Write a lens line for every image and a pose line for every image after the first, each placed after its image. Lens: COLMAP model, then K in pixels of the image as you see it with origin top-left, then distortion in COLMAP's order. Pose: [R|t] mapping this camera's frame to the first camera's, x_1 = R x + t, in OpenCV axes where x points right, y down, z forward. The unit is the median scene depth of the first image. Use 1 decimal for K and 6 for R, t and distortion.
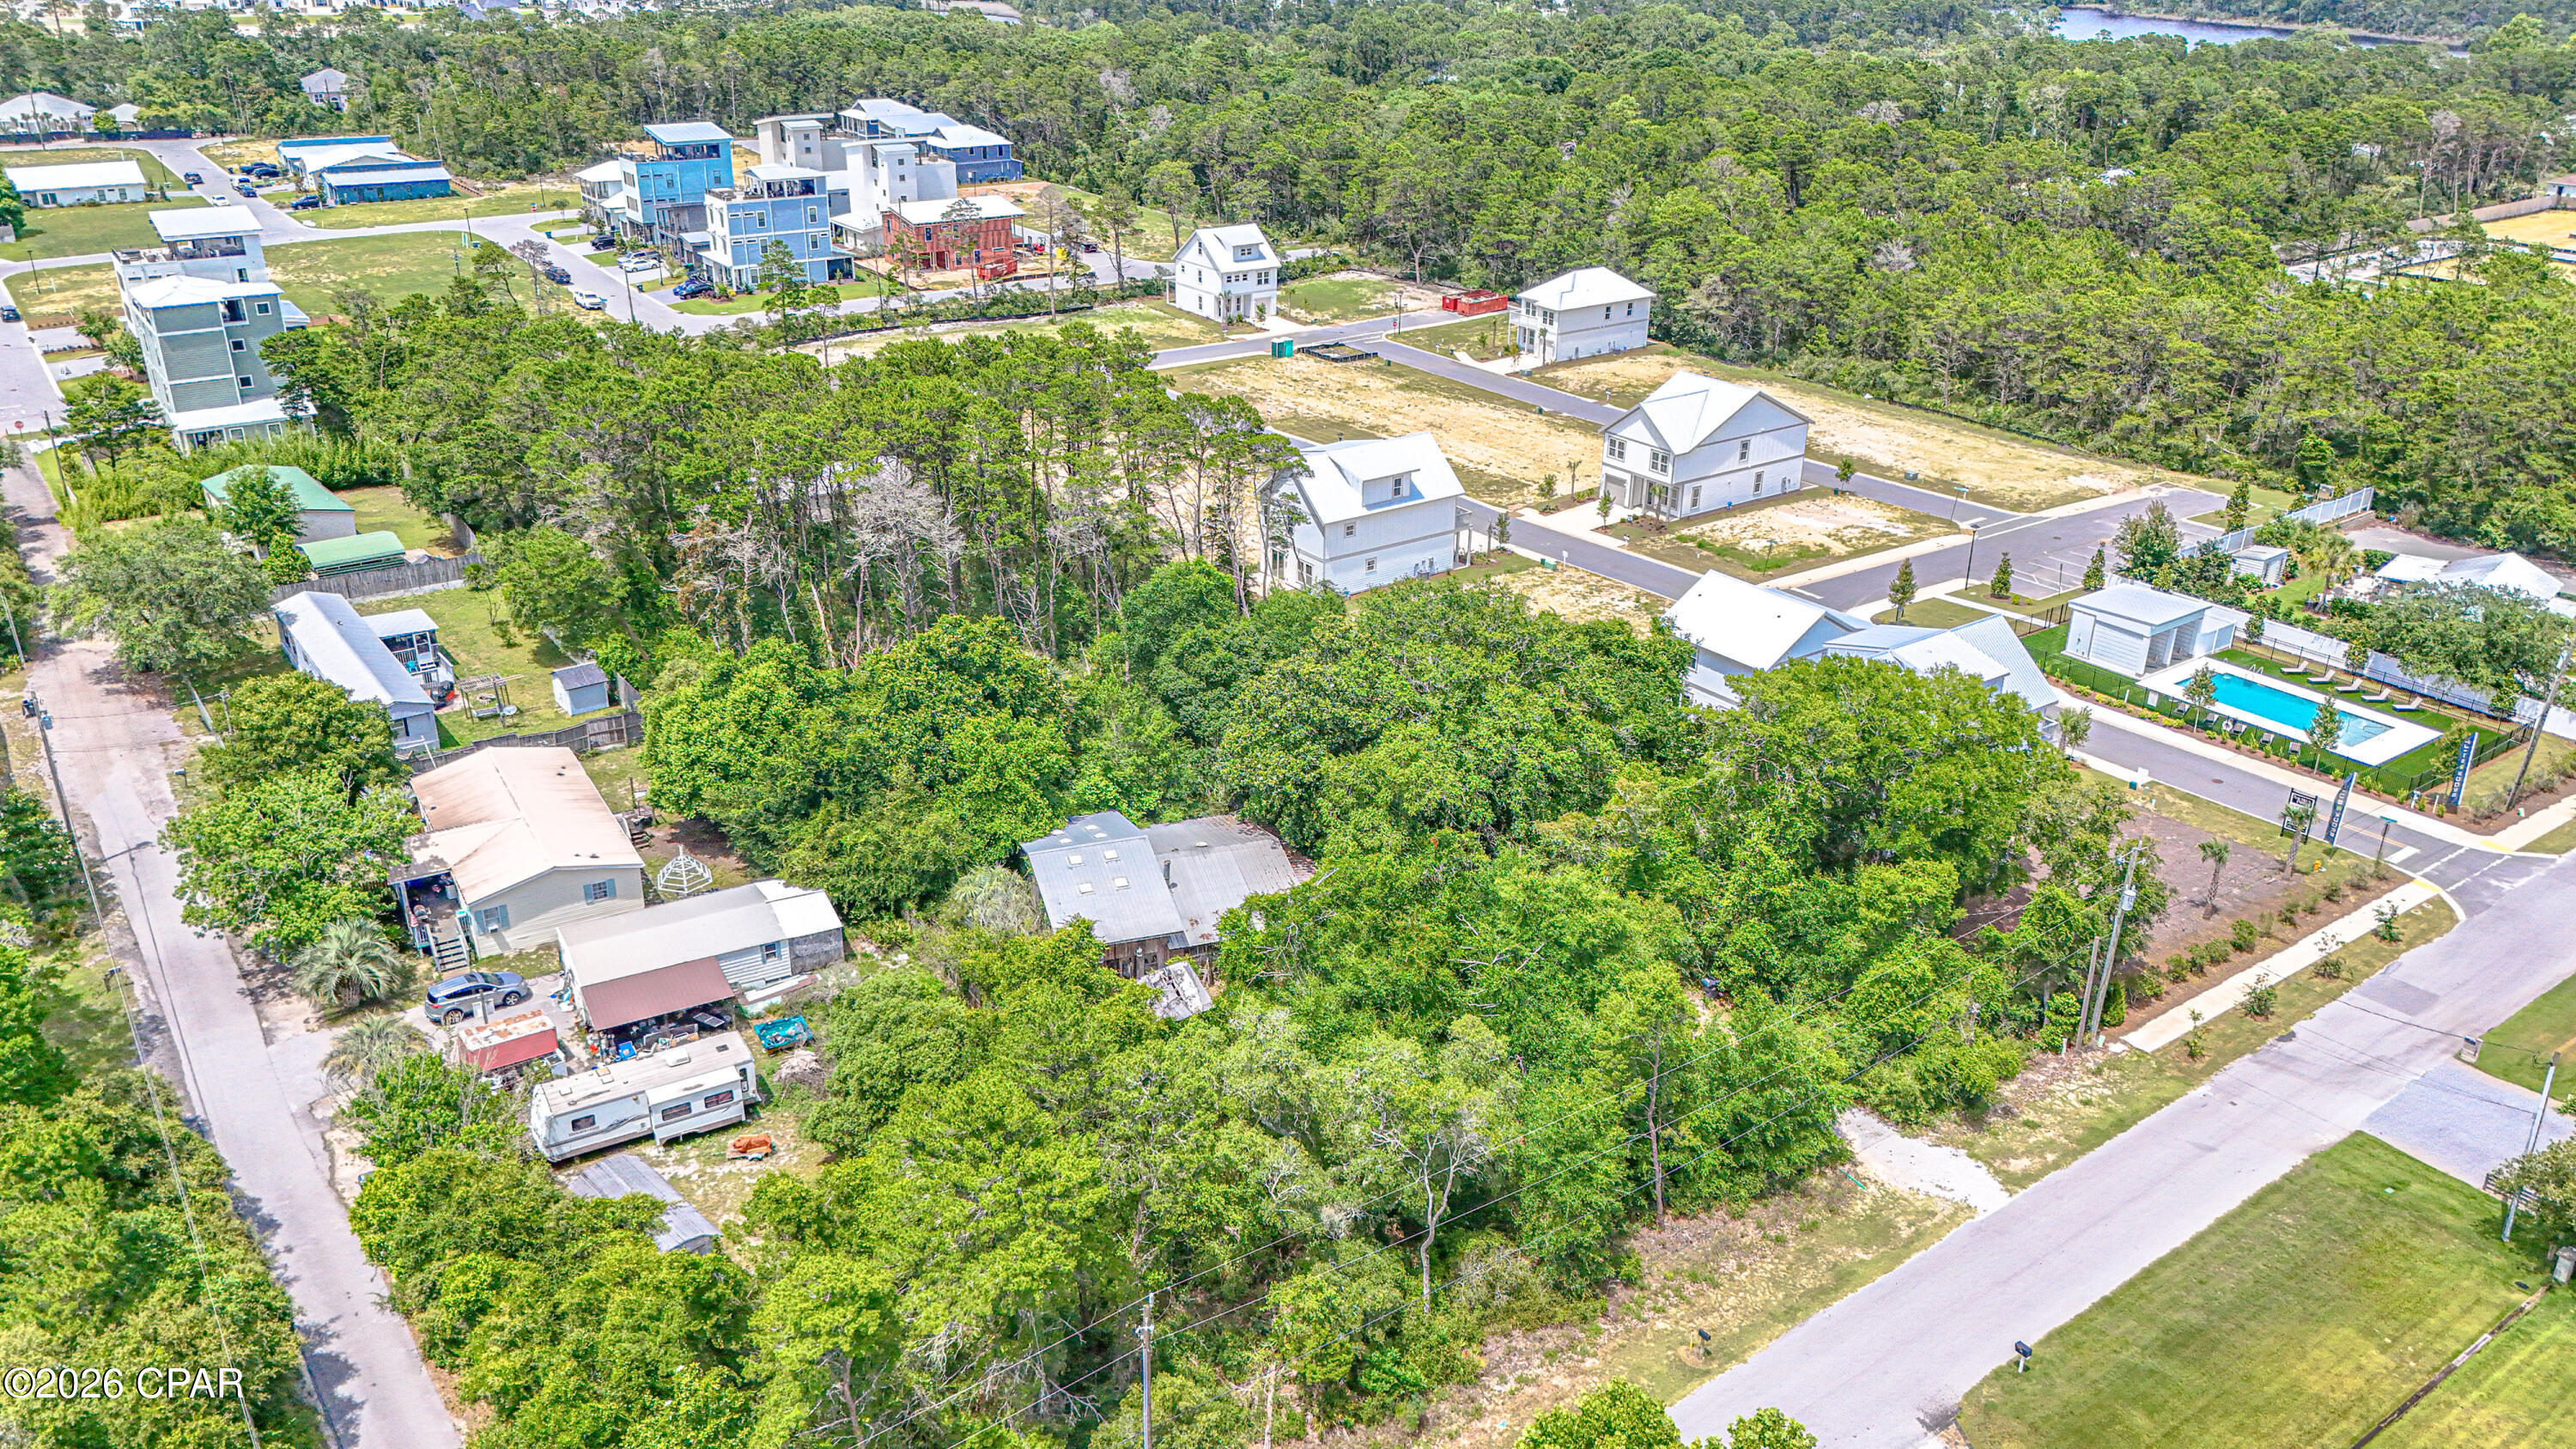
lens RADIAL K [[1890.2, 0, 1288.0], [0, 1890.2, 724.5], [0, 0, 1]] dist [0.090266, -0.099006]
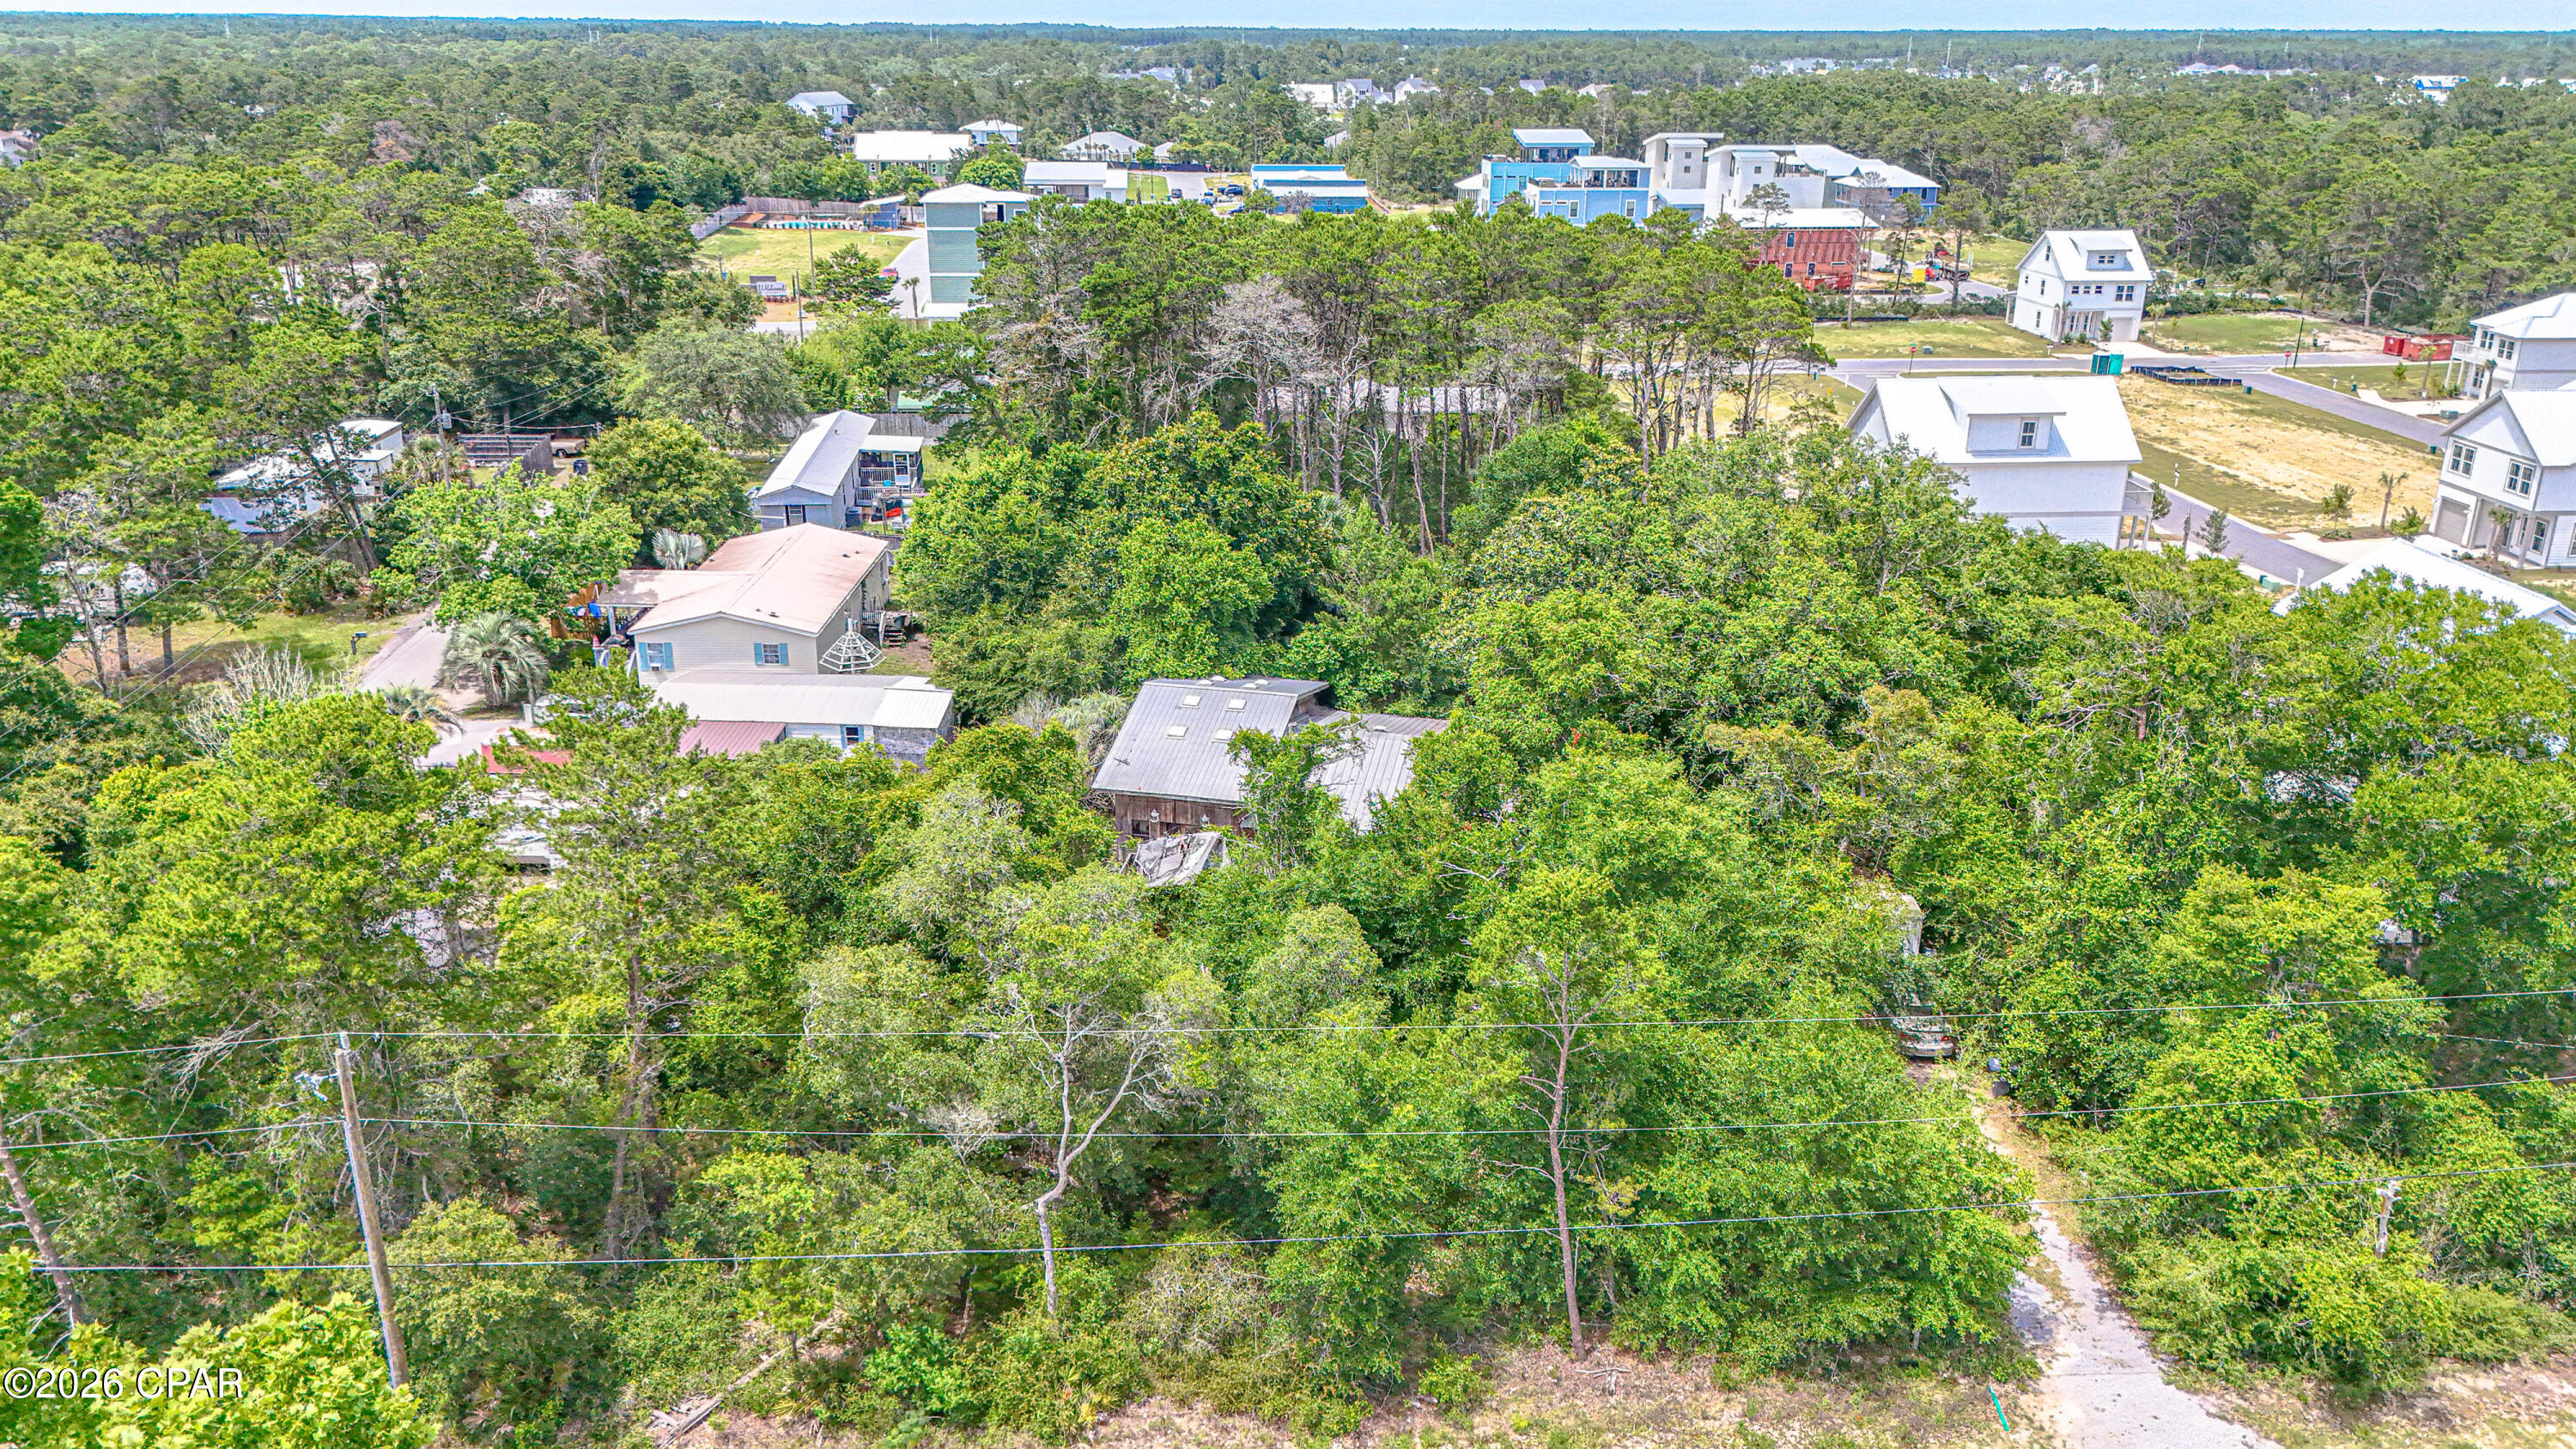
lens RADIAL K [[1891.9, 0, 1288.0], [0, 1891.9, 724.5], [0, 0, 1]] dist [0.077216, -0.064114]
pose [[0.851247, 0.174499, -0.494902, 0.136027], [-0.211061, 0.977299, -0.018443, 0.039323], [0.480449, 0.120154, 0.868753, 0.159202]]
